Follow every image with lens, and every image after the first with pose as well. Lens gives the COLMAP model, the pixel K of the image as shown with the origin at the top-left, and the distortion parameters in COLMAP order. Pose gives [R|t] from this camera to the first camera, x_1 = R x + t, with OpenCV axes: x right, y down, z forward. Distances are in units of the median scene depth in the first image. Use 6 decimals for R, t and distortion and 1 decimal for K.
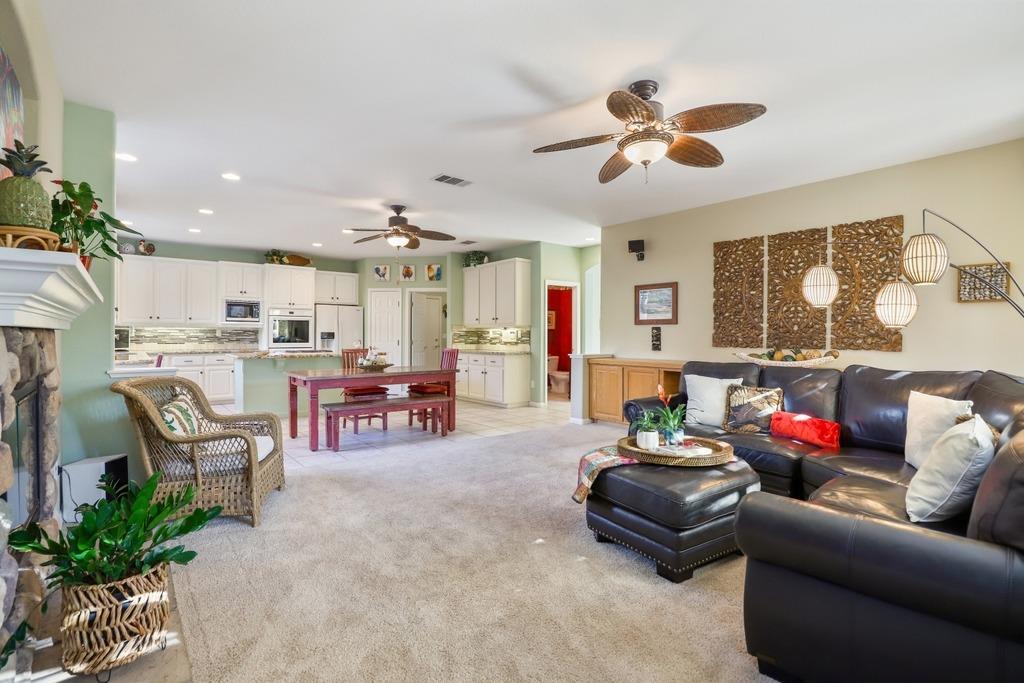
lens RADIAL K [[481.1, 0, 509.9], [0, 481.1, 338.2], [0, 0, 1]] dist [-0.022064, 0.000530]
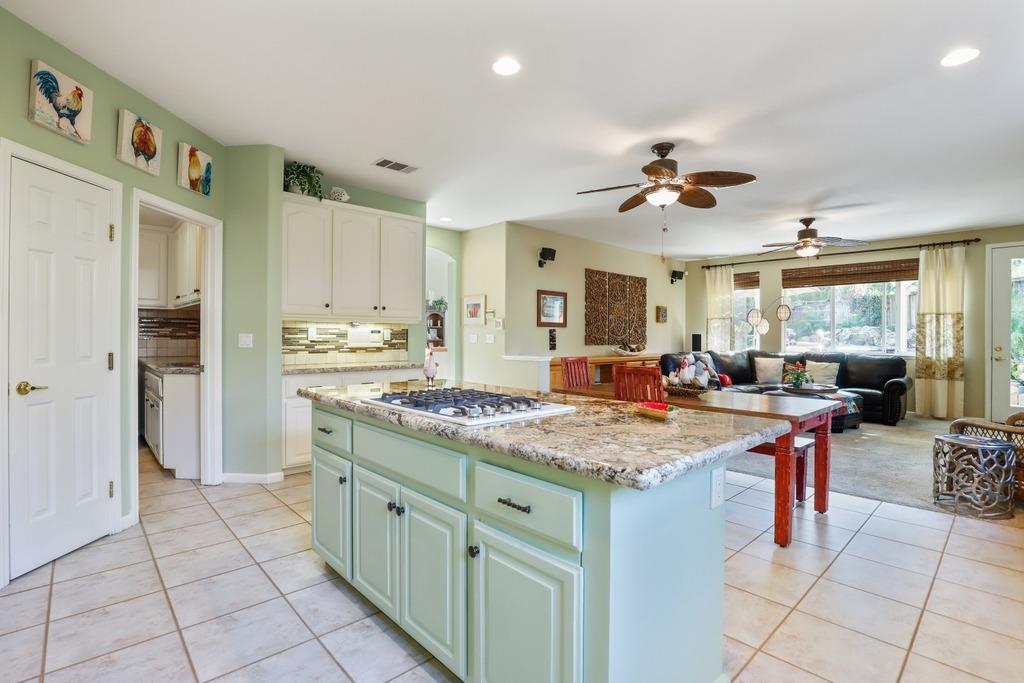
lens RADIAL K [[481.1, 0, 509.9], [0, 481.1, 338.2], [0, 0, 1]] dist [-0.022064, 0.000530]
pose [[-0.061801, -0.006488, 0.998067, -0.611581], [0.001654, 0.999977, 0.006603, -0.007324], [-0.998087, 0.002059, -0.061789, 0.865334]]
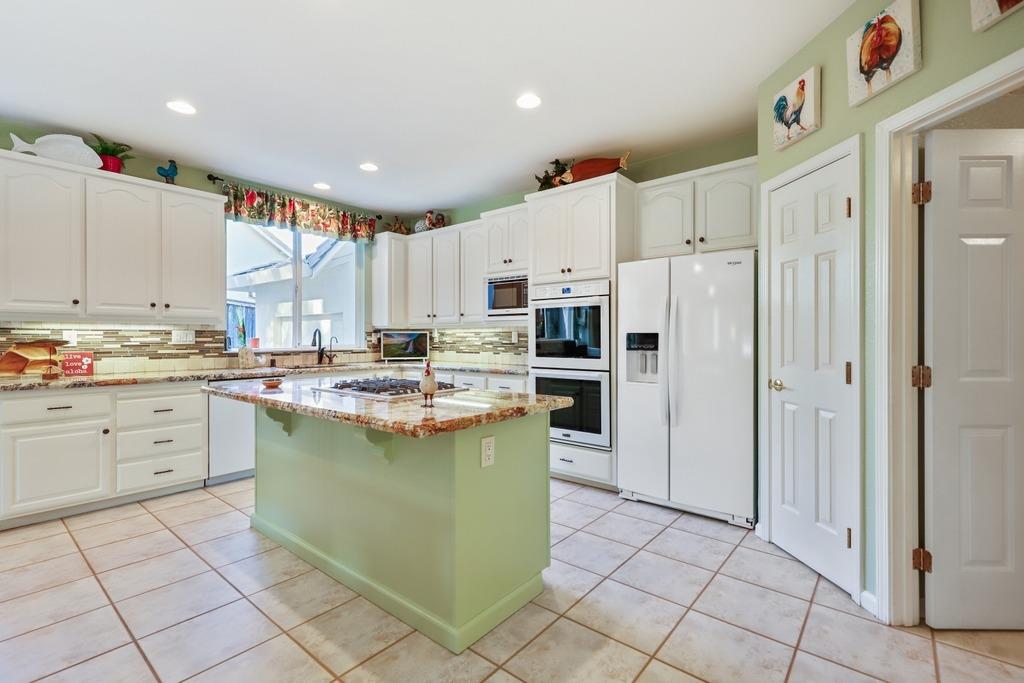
lens RADIAL K [[458.8, 0, 512.0], [0, 458.8, 341.5], [0, 0, 1]] dist [-0.003055, -0.000190]
pose [[0.198335, 0.004389, -0.980125, -0.051396], [-0.001868, 0.999990, 0.004100, -0.007709], [0.980133, 0.001018, 0.198341, 0.894109]]
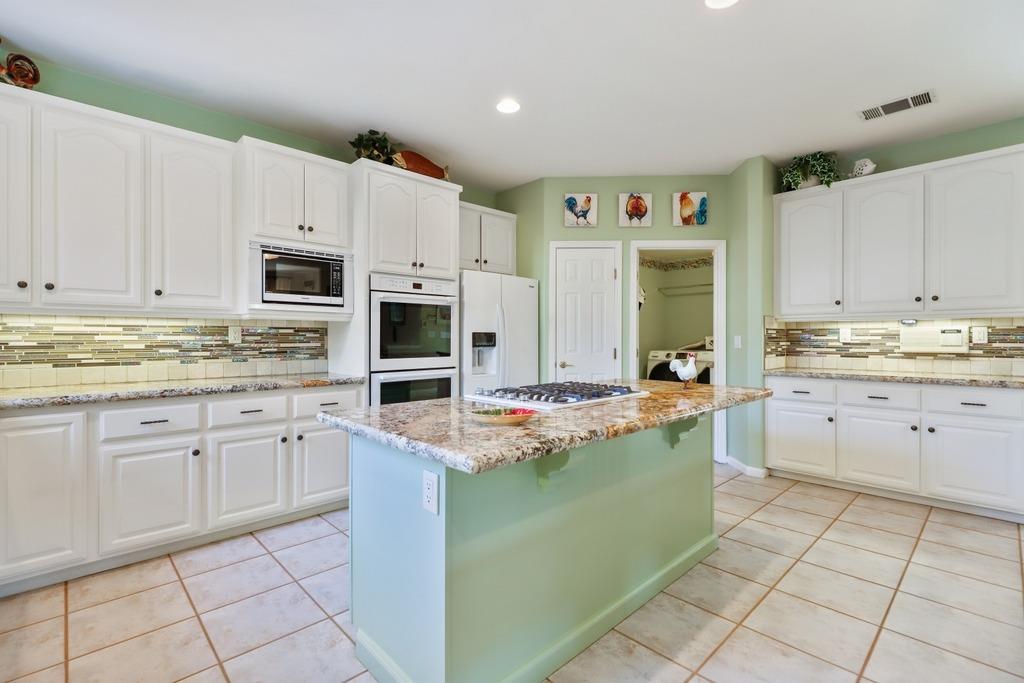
lens RADIAL K [[470.5, 0, 511.3], [0, 470.5, 335.1], [0, 0, 1]] dist [0.021879, -0.000149]
pose [[0.996504, -0.003960, 0.083447, -0.423030], [0.004887, 0.999929, -0.010899, -0.005495], [-0.083398, 0.011268, 0.996453, 0.603425]]
